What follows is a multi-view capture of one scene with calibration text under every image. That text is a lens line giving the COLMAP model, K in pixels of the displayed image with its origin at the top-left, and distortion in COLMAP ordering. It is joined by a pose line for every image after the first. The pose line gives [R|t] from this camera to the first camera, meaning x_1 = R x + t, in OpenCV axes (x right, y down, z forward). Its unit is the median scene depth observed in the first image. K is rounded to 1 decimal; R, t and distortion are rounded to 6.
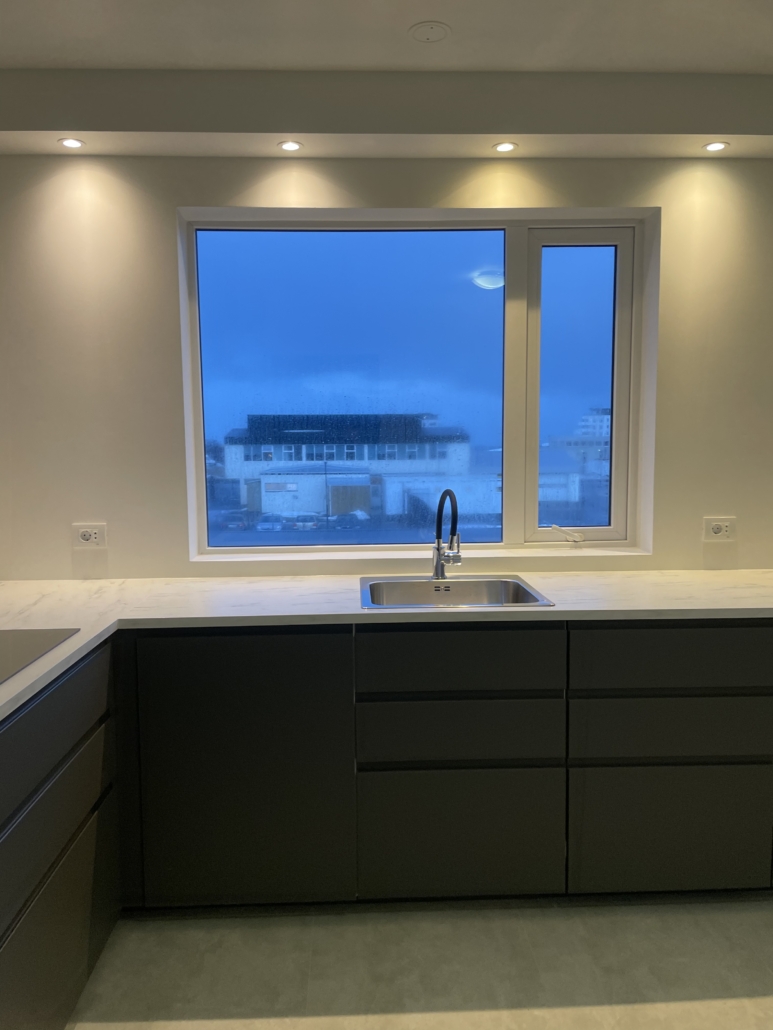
lens RADIAL K [[781.9, 0, 386.2], [0, 781.9, 522.1], [0, 0, 1]] dist [0.080900, -0.096369]
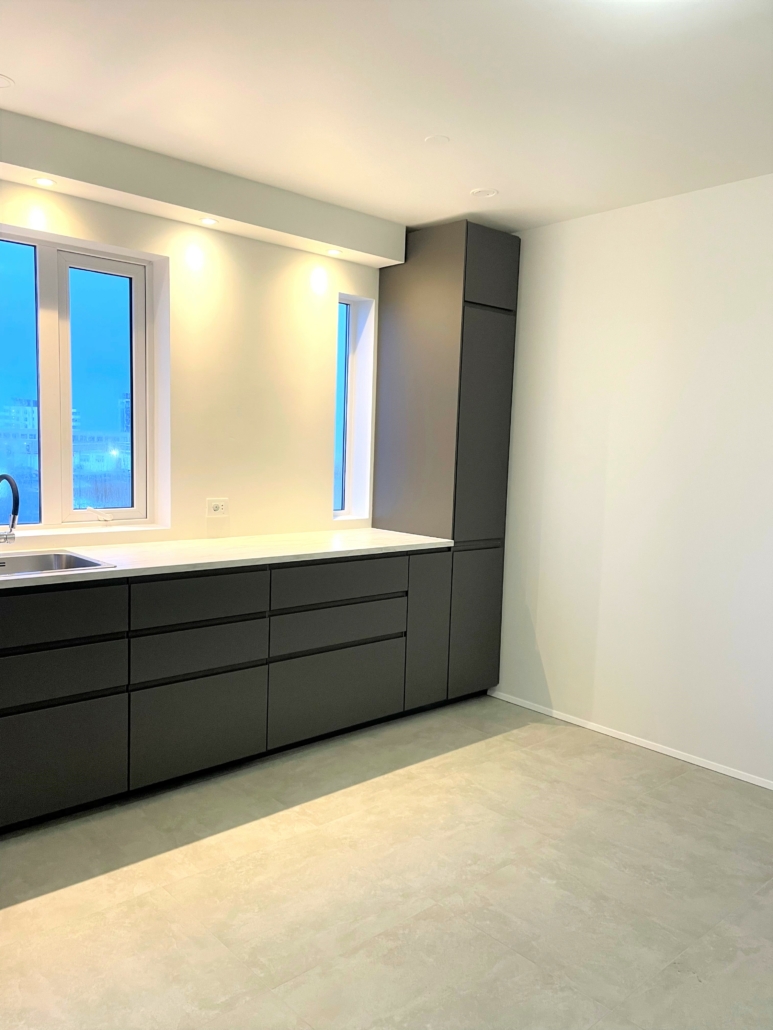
lens RADIAL K [[781.9, 0, 384.1], [0, 781.9, 525.3], [0, 0, 1]] dist [0.080900, -0.096369]
pose [[0.771245, -0.032354, 0.635716, -0.198774], [0.026661, 0.999473, 0.018522, 0.021356], [-0.635980, 0.002664, 0.771701, -0.194550]]
